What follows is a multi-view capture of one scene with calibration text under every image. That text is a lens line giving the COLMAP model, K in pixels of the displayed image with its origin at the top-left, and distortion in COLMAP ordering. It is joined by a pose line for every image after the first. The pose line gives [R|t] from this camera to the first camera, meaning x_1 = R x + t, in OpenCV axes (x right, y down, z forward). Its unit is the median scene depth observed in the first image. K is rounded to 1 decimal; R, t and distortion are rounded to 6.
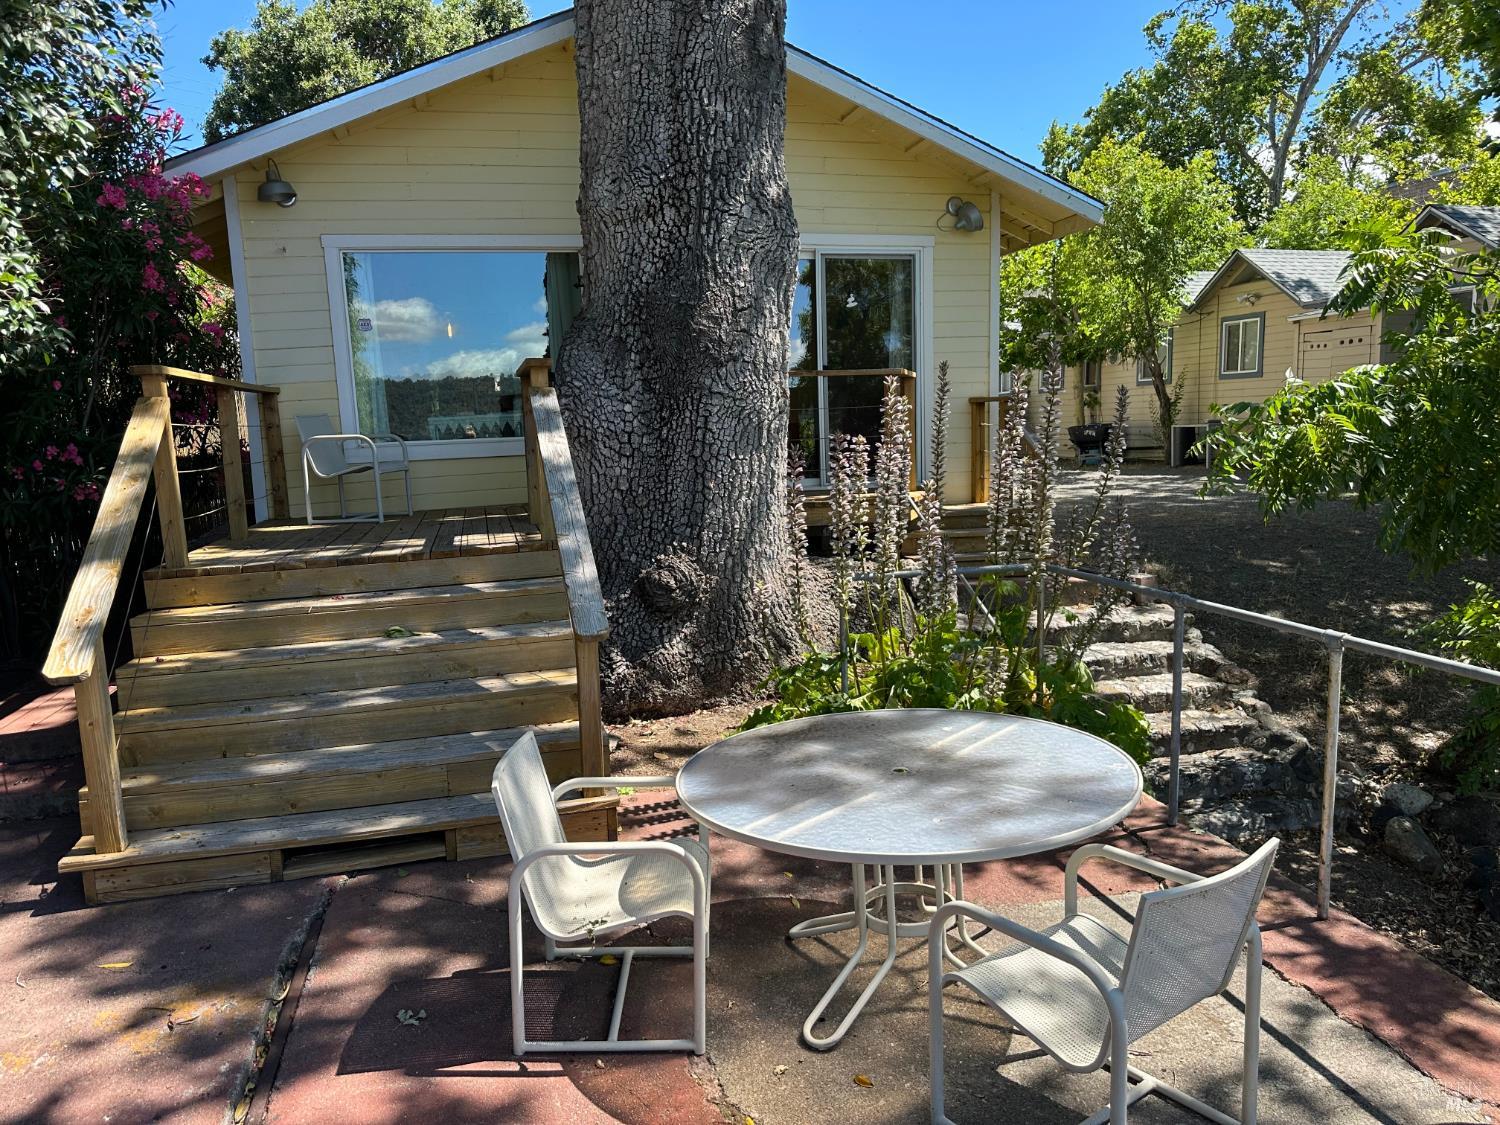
lens RADIAL K [[1039.5, 0, 740.2], [0, 1039.5, 571.7], [0, 0, 1]] dist [0.072518, -0.087456]
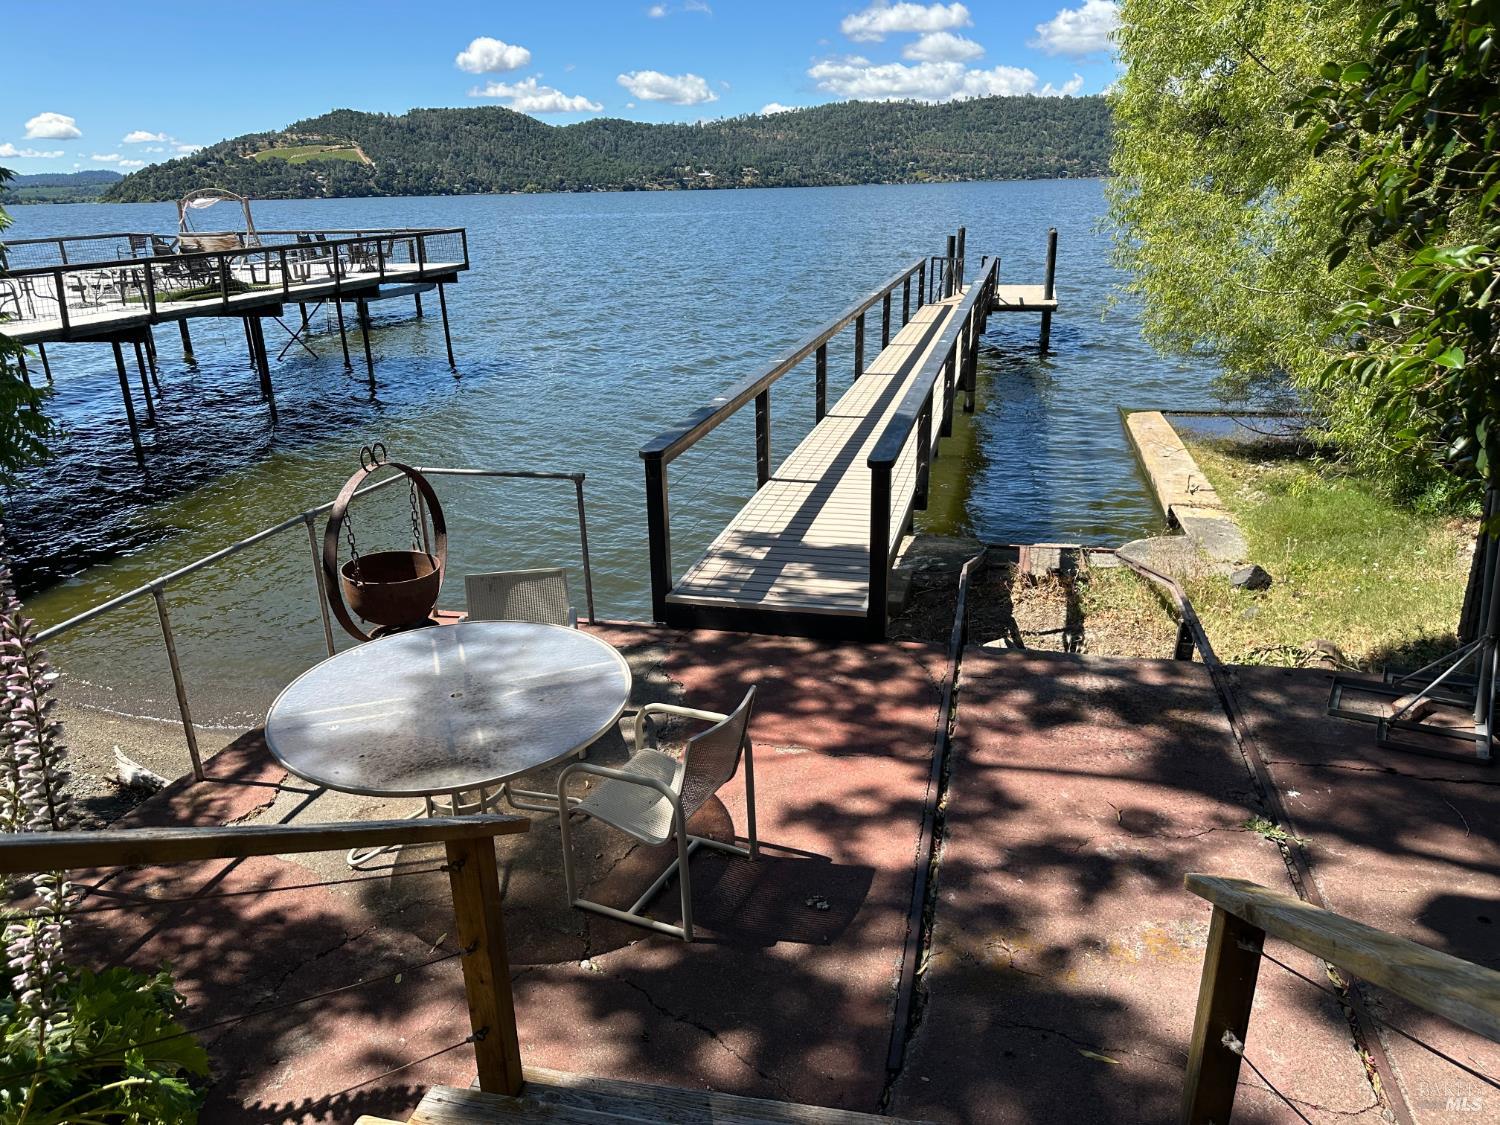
lens RADIAL K [[1039.5, 0, 740.2], [0, 1039.5, 571.7], [0, 0, 1]] dist [0.072518, -0.087456]
pose [[-0.885387, -0.108992, 0.451897, -0.731322], [0.119764, 0.885824, 0.448299, -0.503839], [-0.449162, 0.451039, -0.771244, 1.848746]]
